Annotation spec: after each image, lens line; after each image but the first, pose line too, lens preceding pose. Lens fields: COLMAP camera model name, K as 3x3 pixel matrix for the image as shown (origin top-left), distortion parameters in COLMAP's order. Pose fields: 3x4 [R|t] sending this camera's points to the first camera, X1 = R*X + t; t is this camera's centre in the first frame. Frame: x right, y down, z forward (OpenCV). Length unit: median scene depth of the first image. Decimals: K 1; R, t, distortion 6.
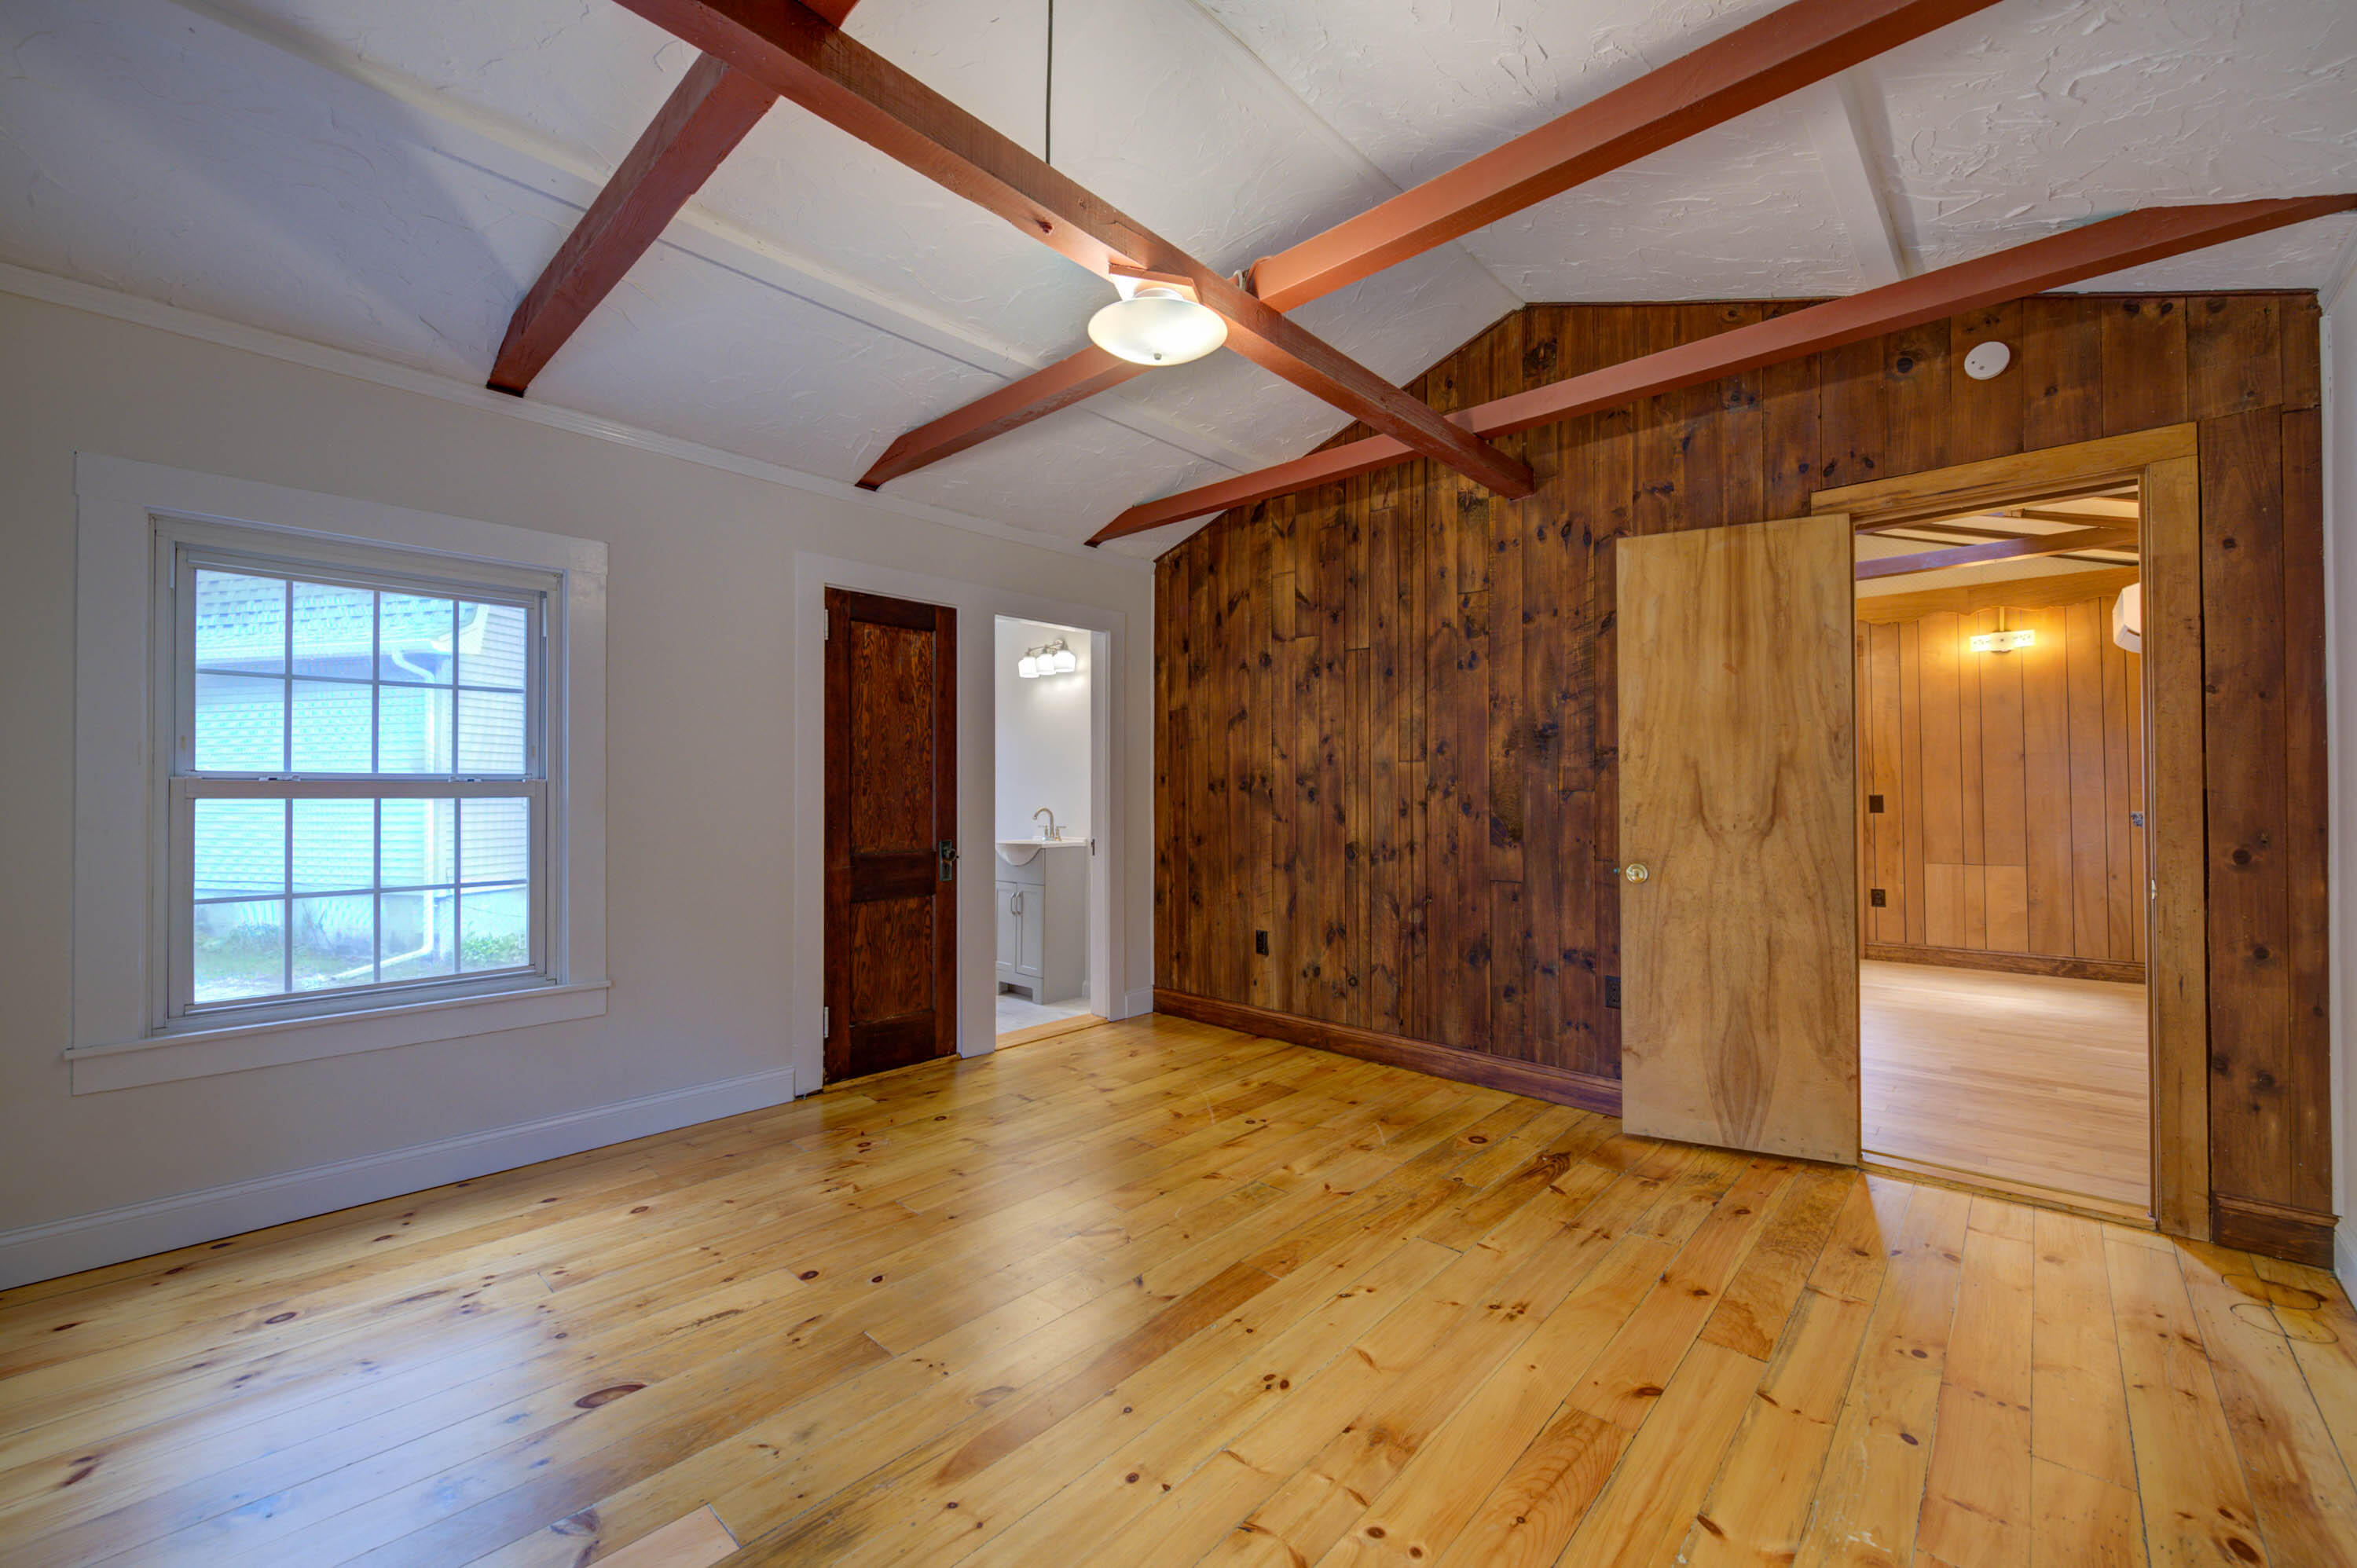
lens RADIAL K [[940.5, 0, 1173.2], [0, 940.5, 784.6], [0, 0, 1]] dist [-0.001203, -0.000703]
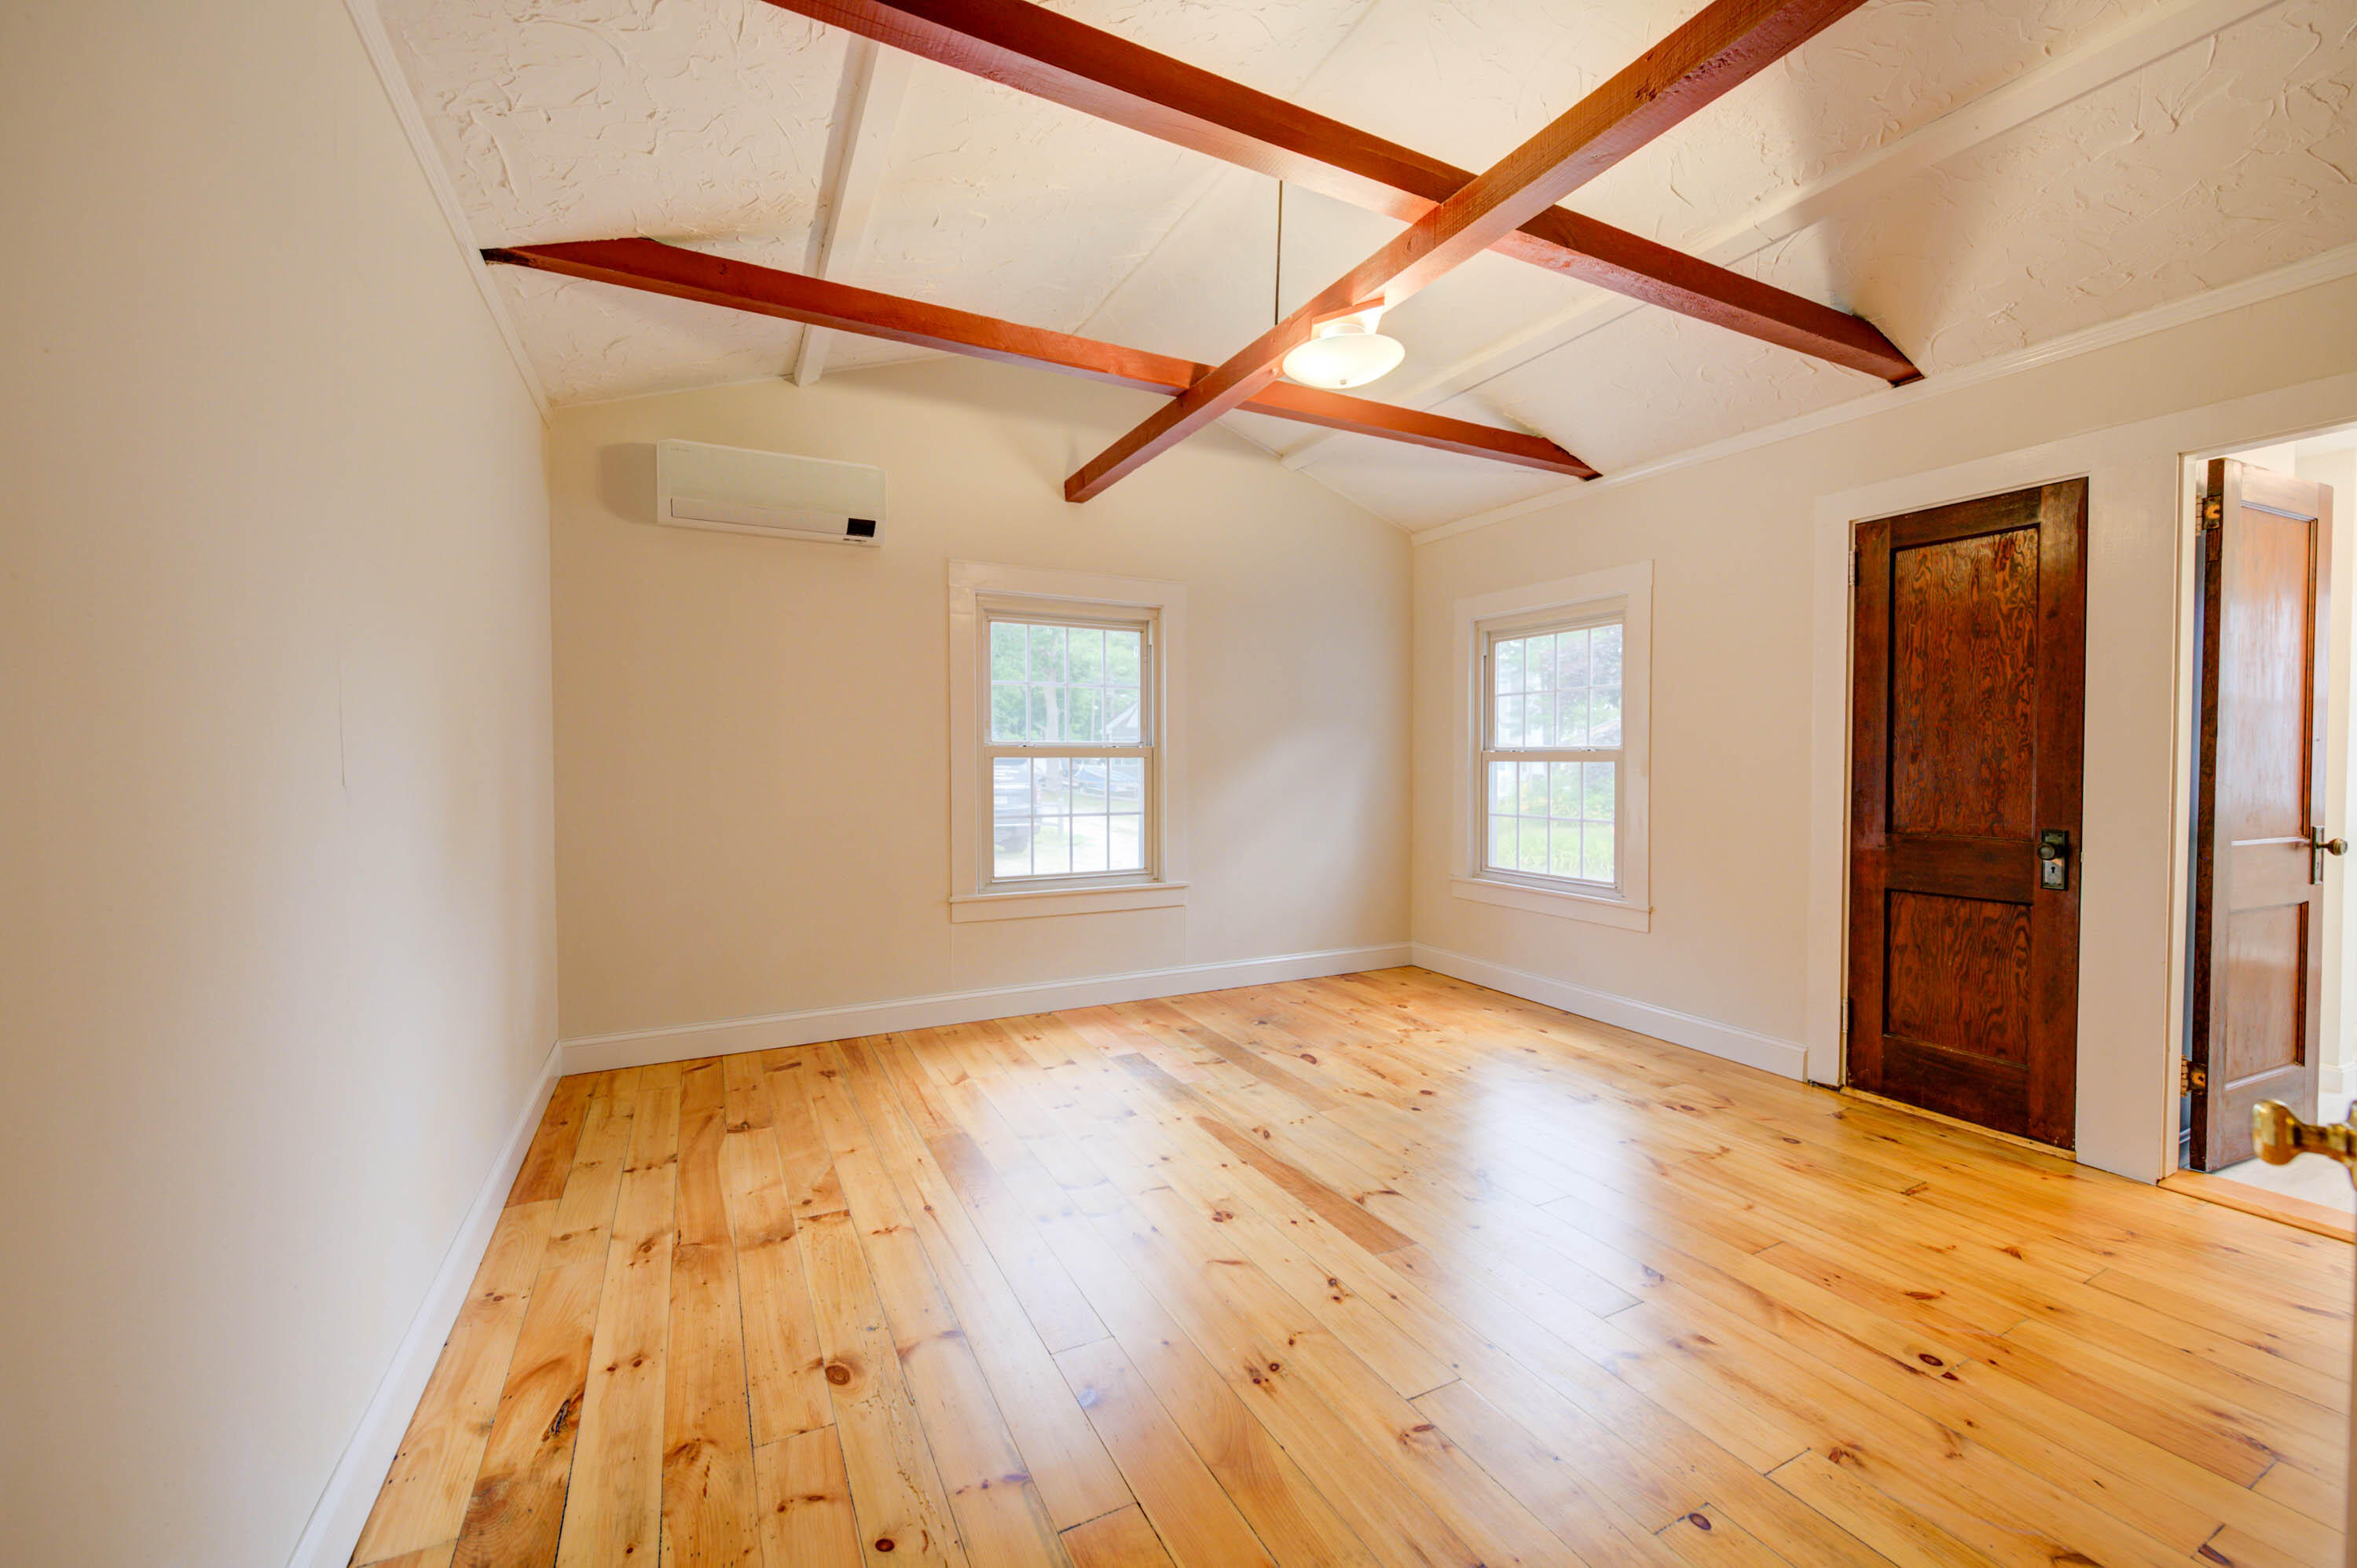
lens RADIAL K [[929.9, 0, 1179.0], [0, 929.9, 780.2], [0, 0, 1]] dist [-0.003294, -0.000841]
pose [[-0.345596, 0.024252, -0.938070, 0.683892], [0.009223, 0.999705, 0.022448, 0.002829], [0.938338, -0.000894, -0.345718, 0.721410]]
